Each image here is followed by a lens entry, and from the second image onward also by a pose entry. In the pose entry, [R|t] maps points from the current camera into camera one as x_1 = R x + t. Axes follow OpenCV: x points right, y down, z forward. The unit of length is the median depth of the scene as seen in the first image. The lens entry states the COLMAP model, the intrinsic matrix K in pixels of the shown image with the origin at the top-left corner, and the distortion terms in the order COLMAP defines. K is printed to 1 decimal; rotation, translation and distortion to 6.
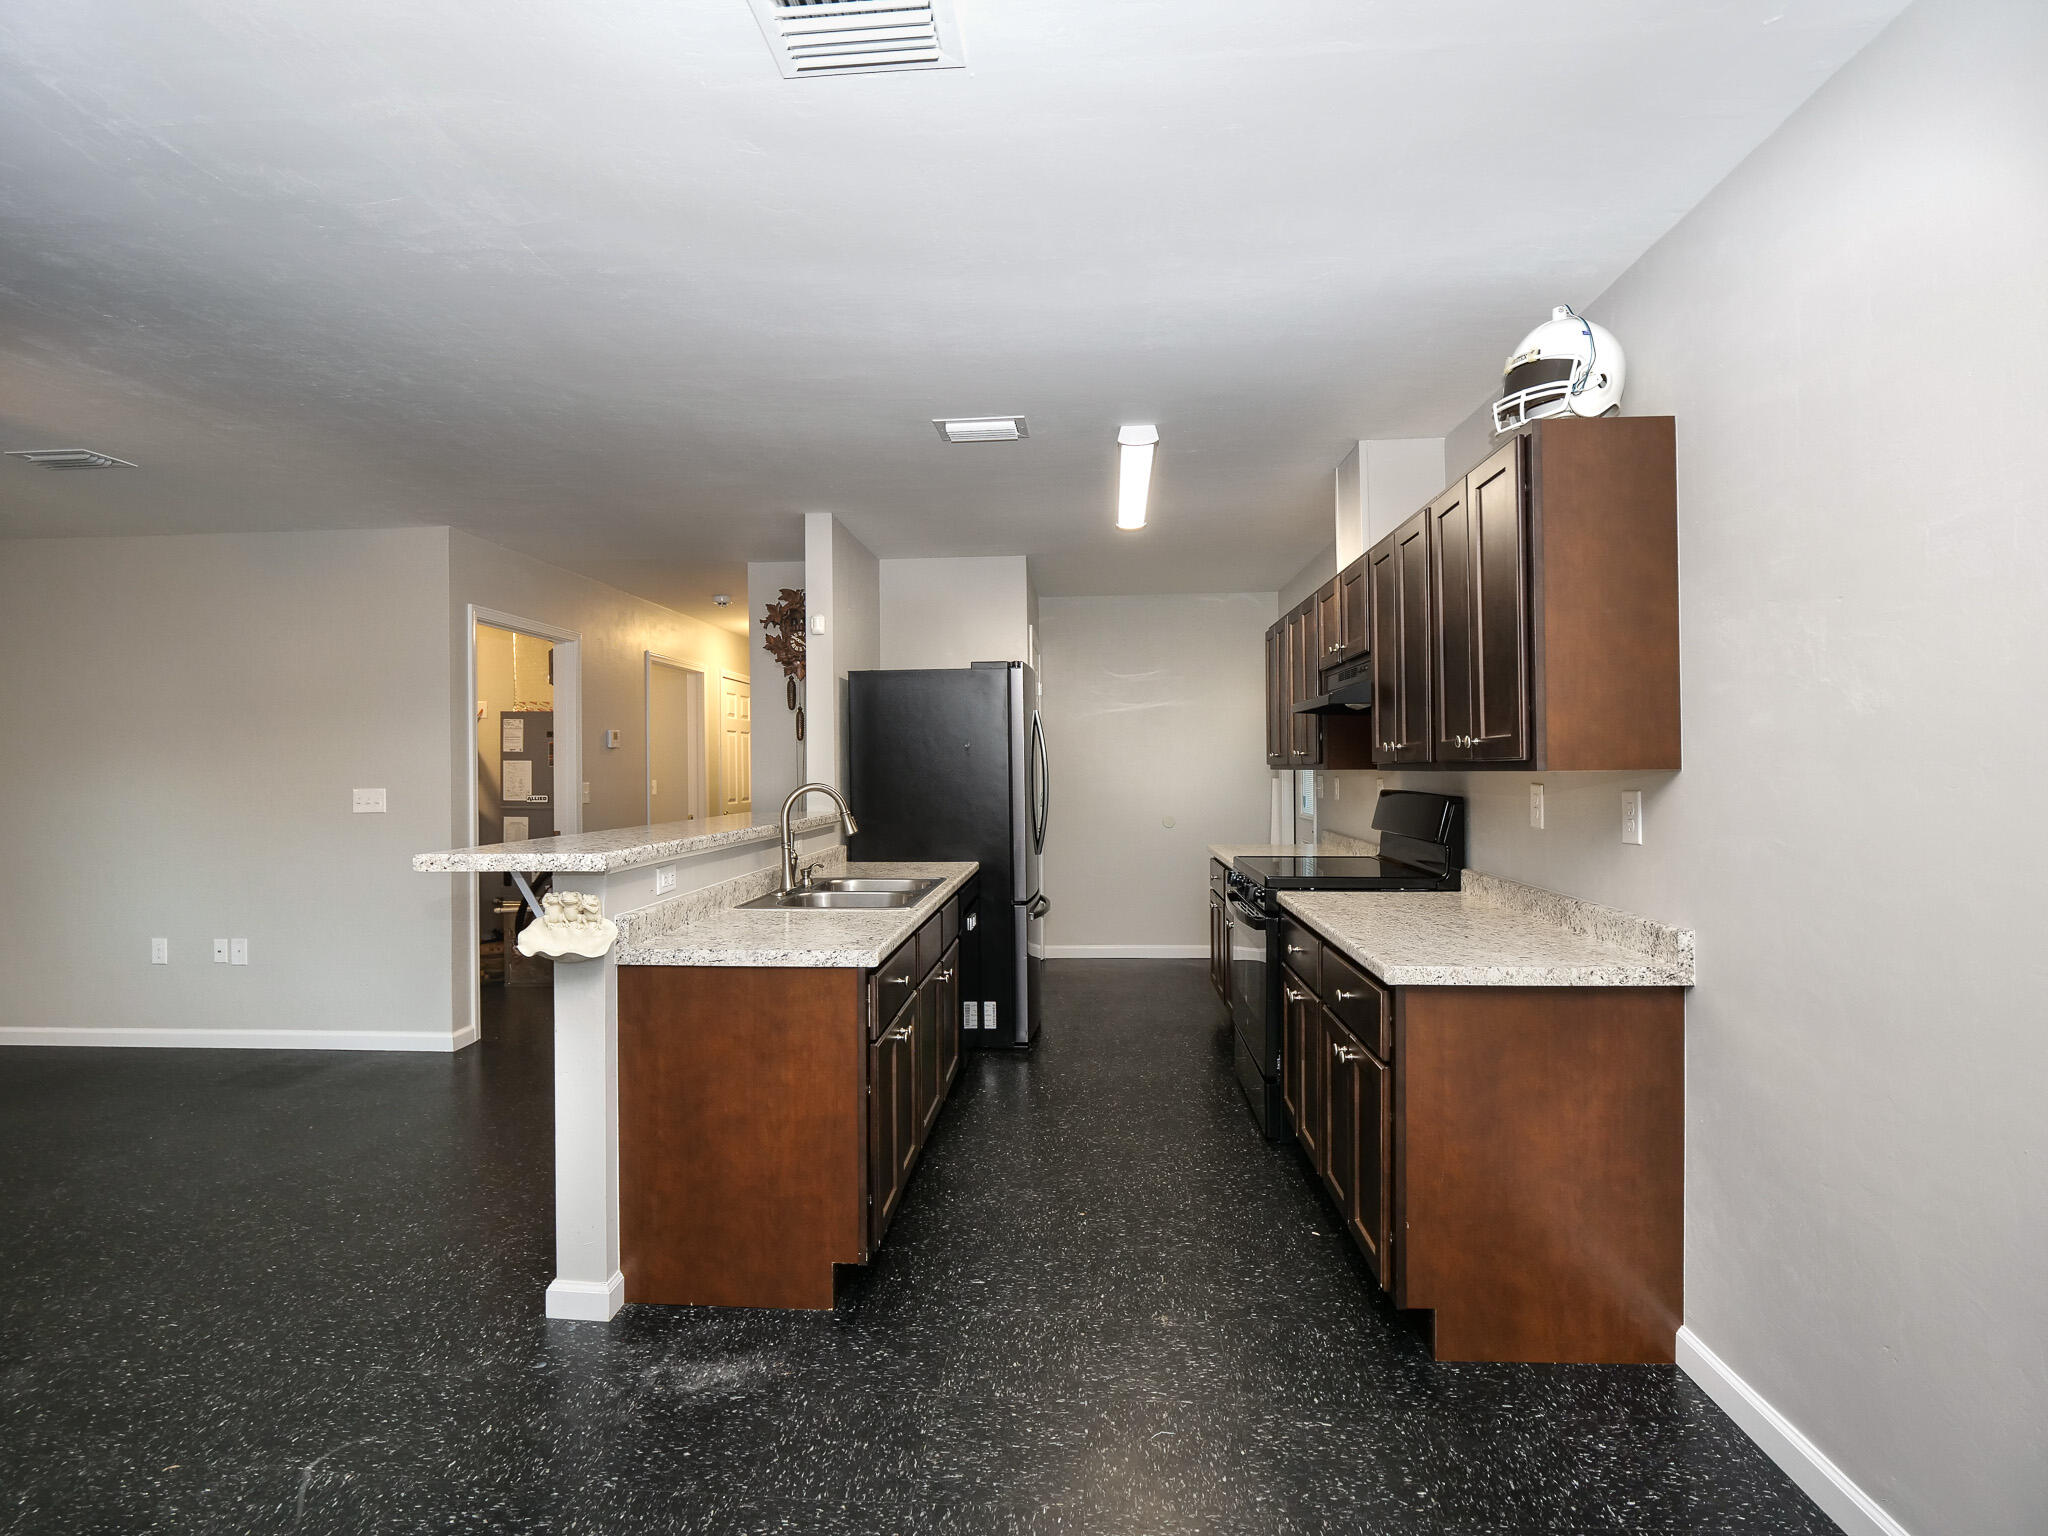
lens RADIAL K [[964.9, 0, 1024.0], [0, 964.9, 768.0], [0, 0, 1]] dist [-0.000832, -0.000506]
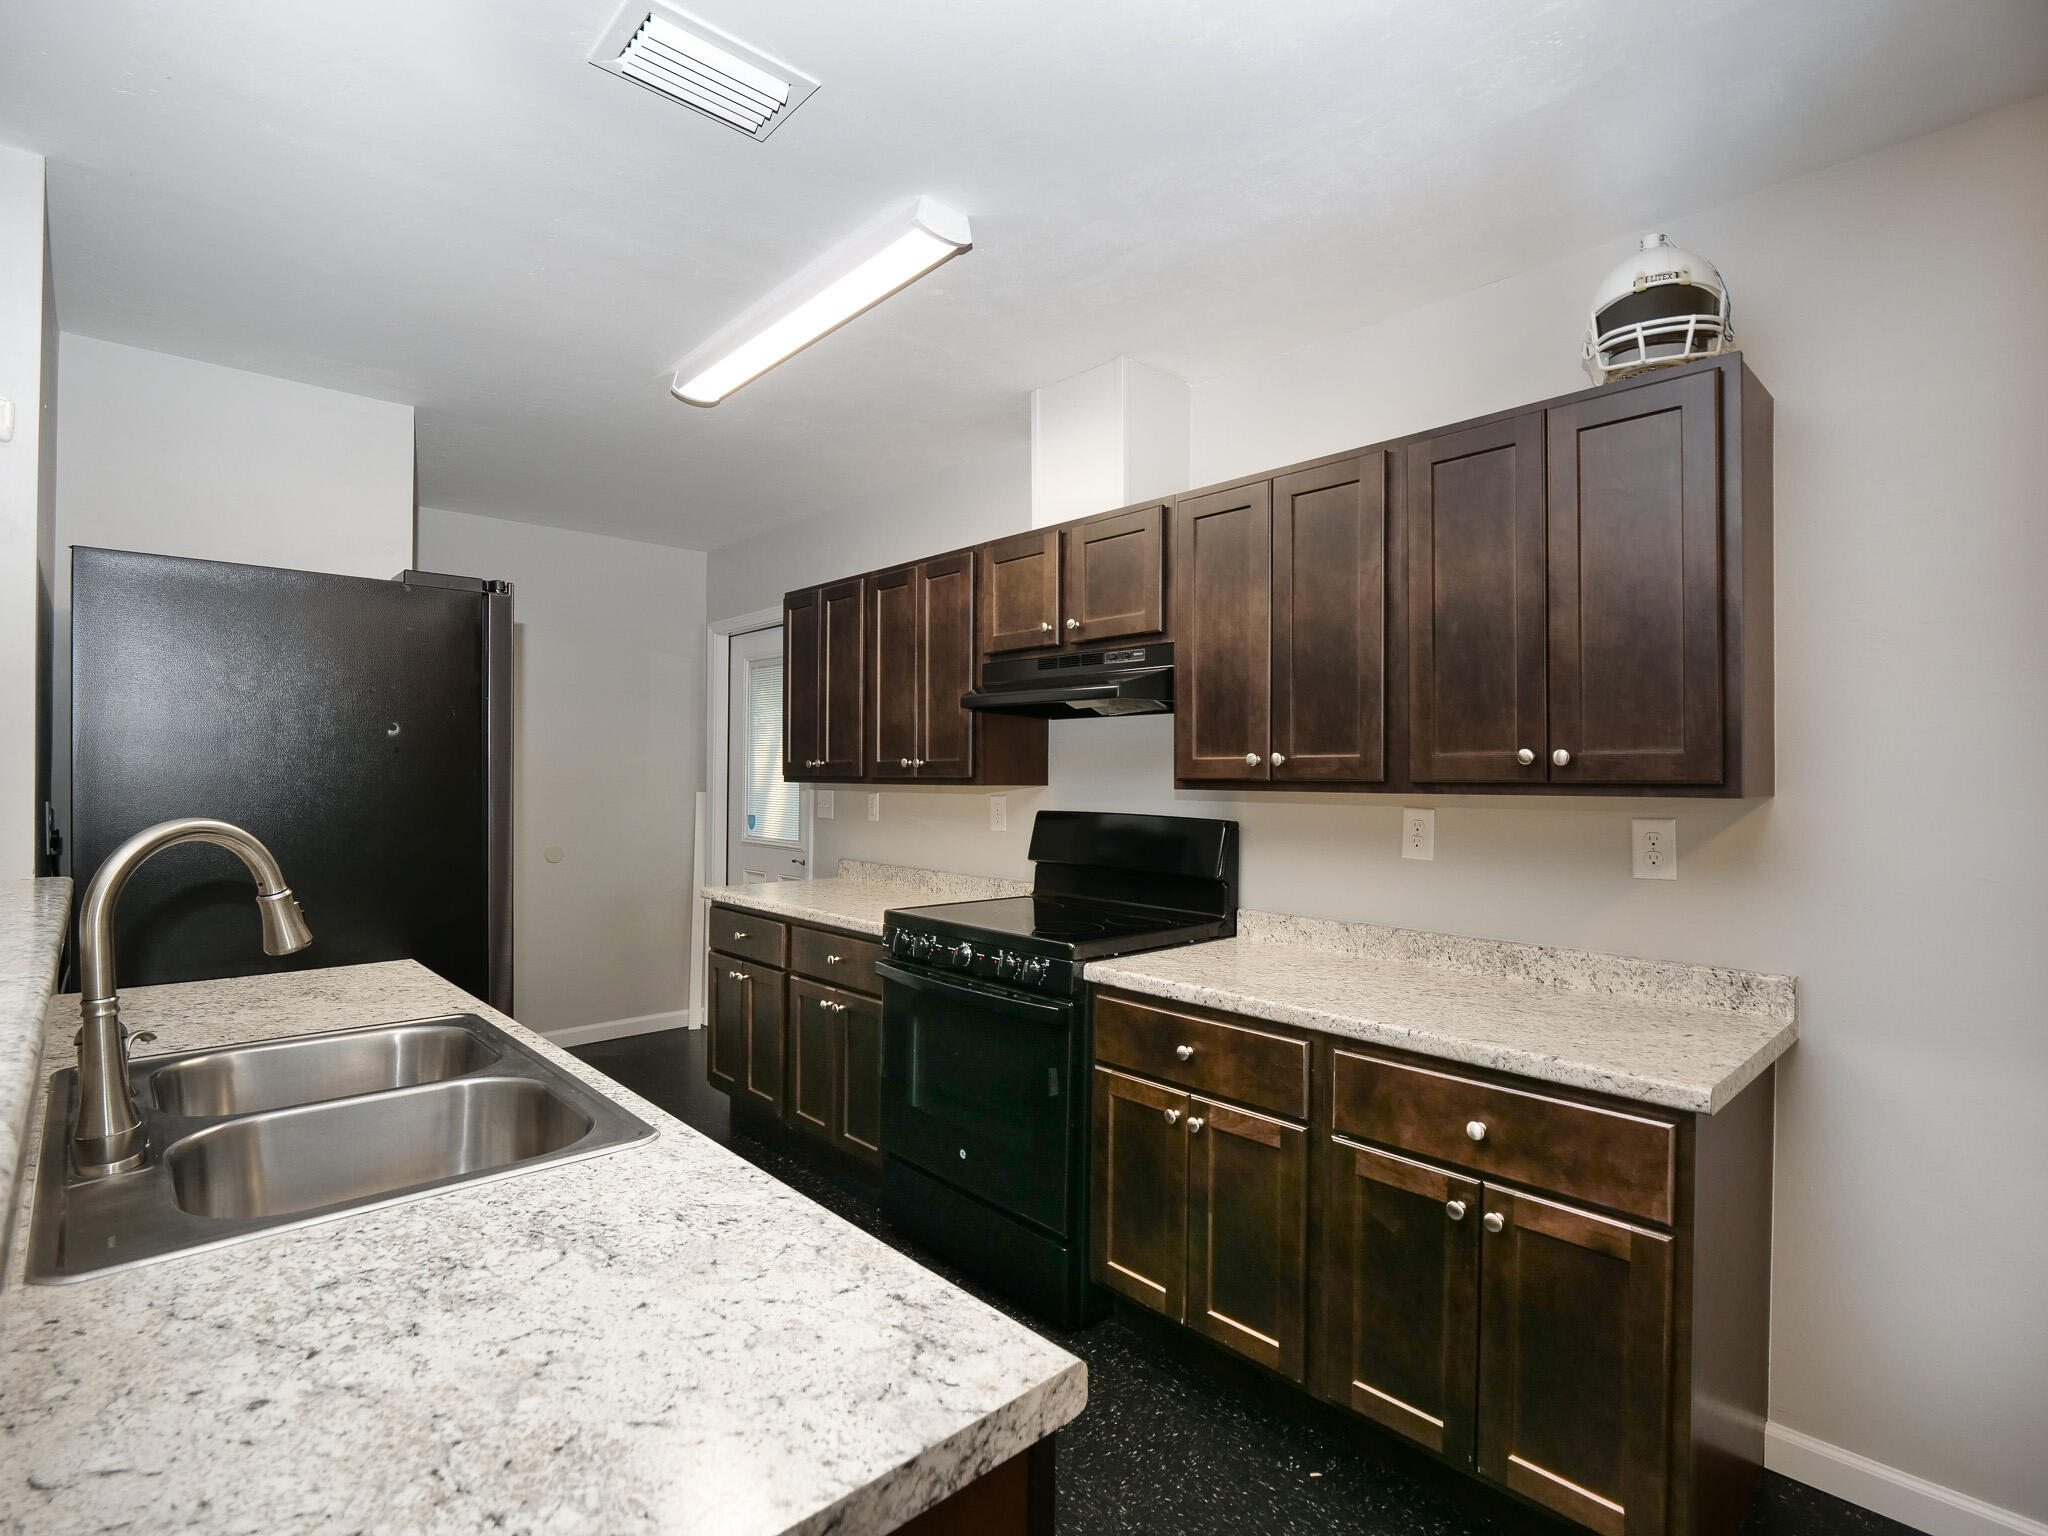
lens RADIAL K [[986.6, 0, 1027.8], [0, 986.6, 774.9], [0, 0, 1]] dist [-0.000451, -0.000153]
pose [[0.675020, 0.015001, 0.737647, -0.423755], [-0.013844, 0.999875, -0.007665, -0.002557], [-0.737670, -0.005038, 0.675143, 0.818146]]
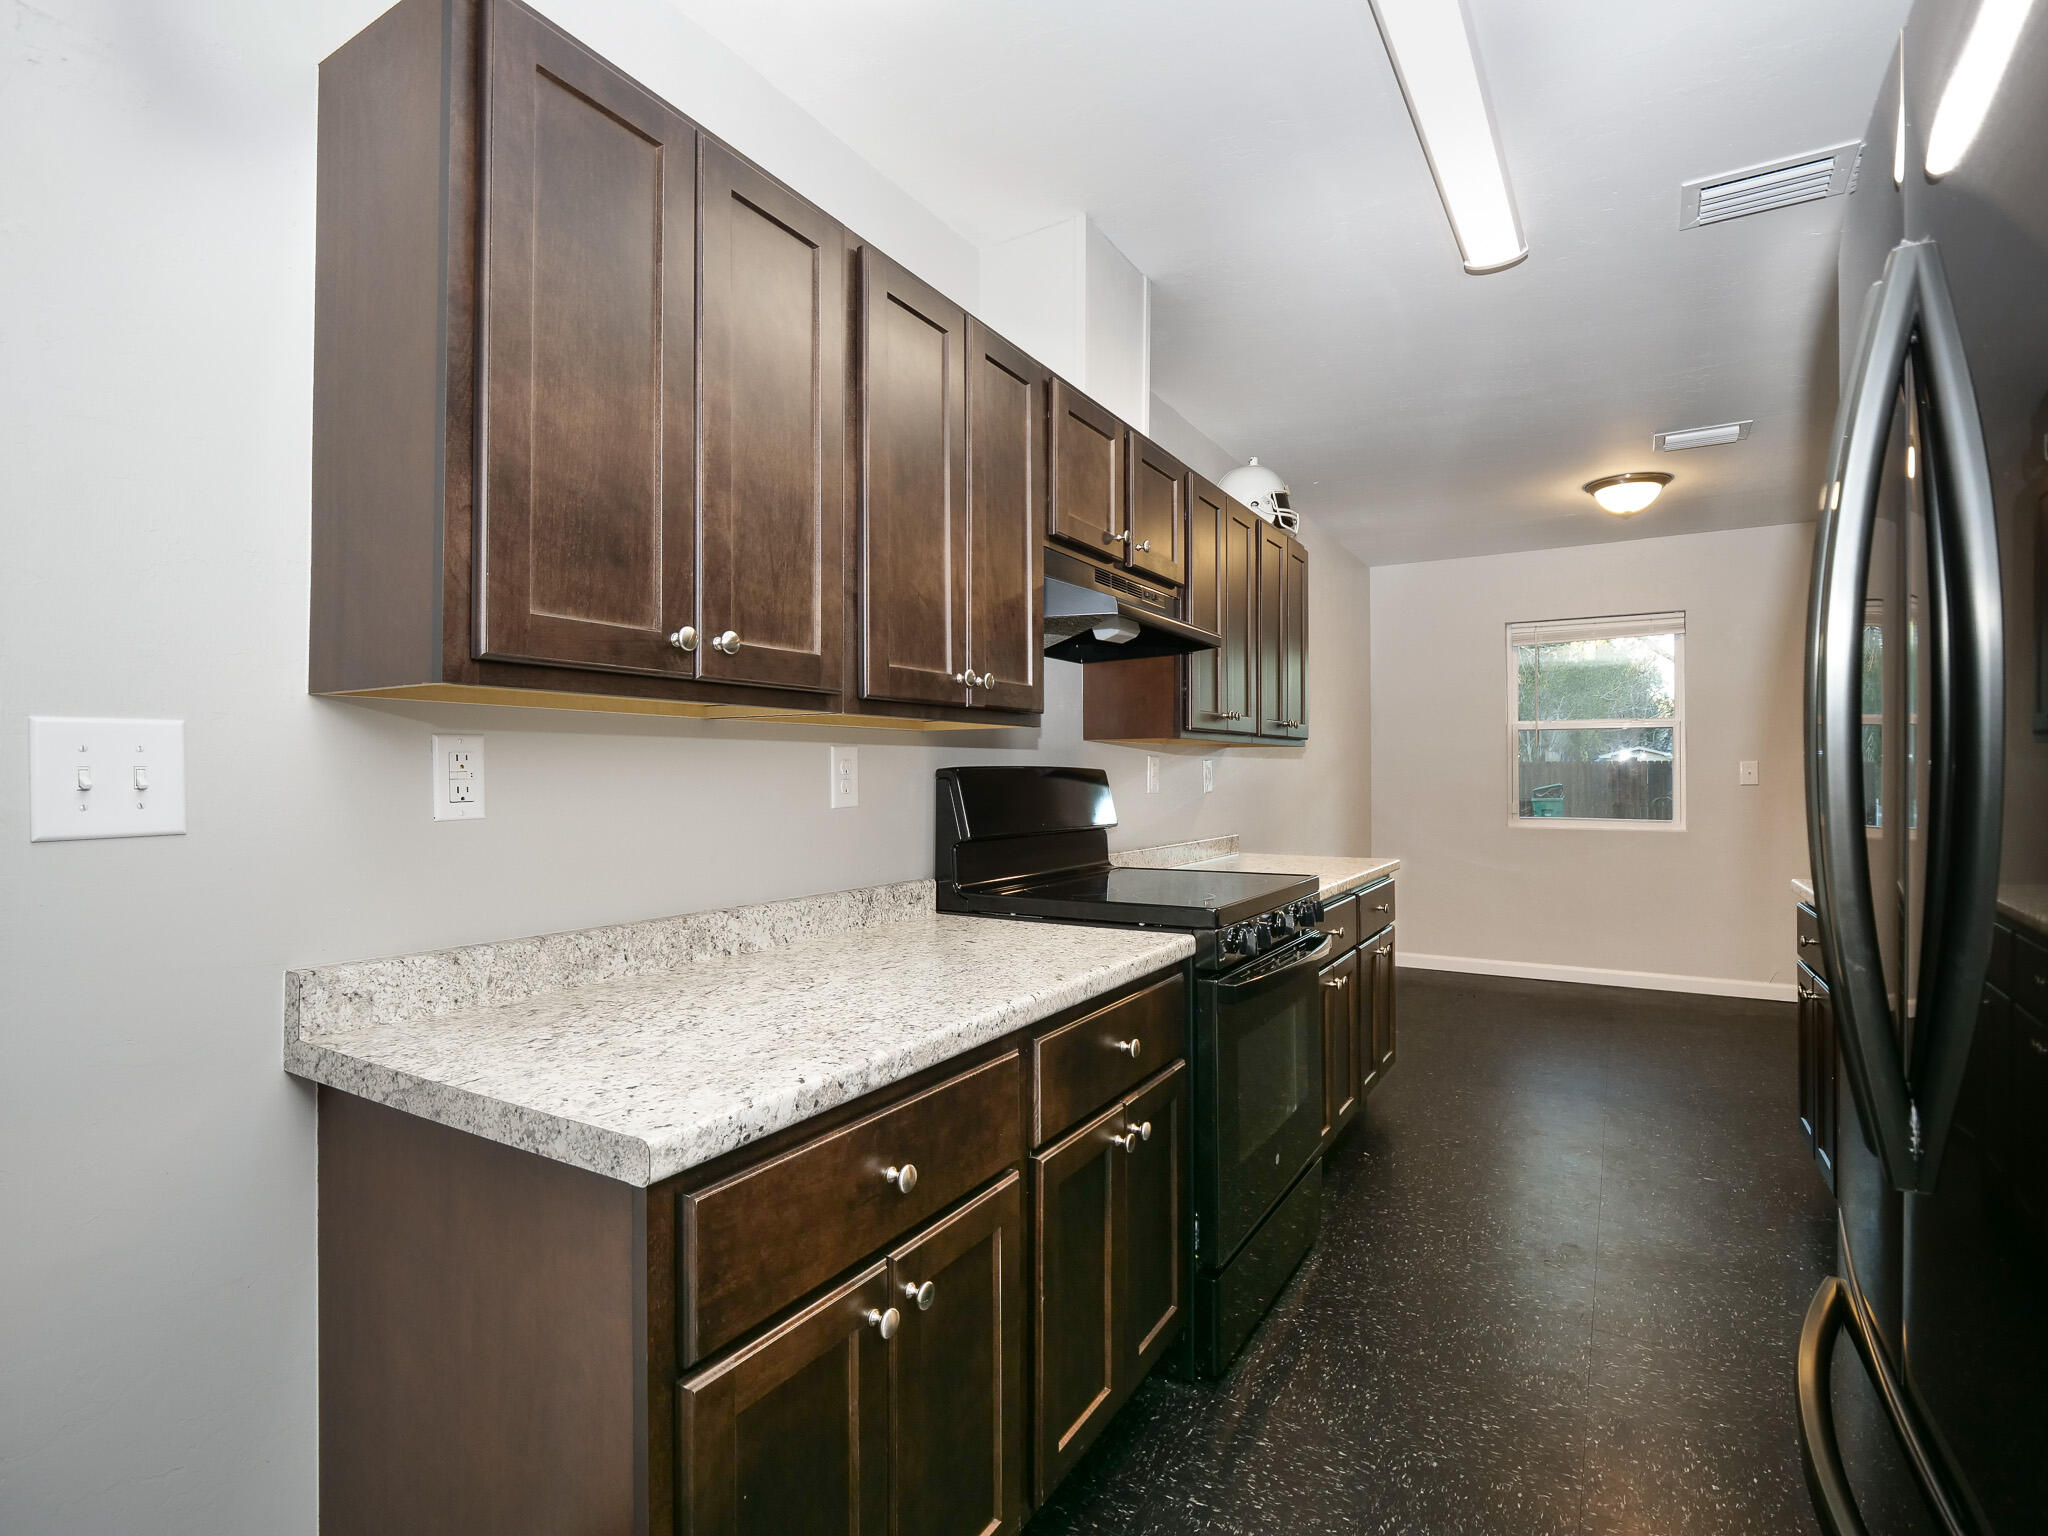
lens RADIAL K [[1007.5, 0, 1029.5], [0, 1007.5, 777.7], [0, 0, 1]] dist [-0.000661, -0.008422]
pose [[-0.897938, -0.014564, 0.439882, 0.070473], [-0.011142, 0.999884, 0.010362, 0.037053], [-0.439982, 0.004403, -0.897996, 1.706861]]
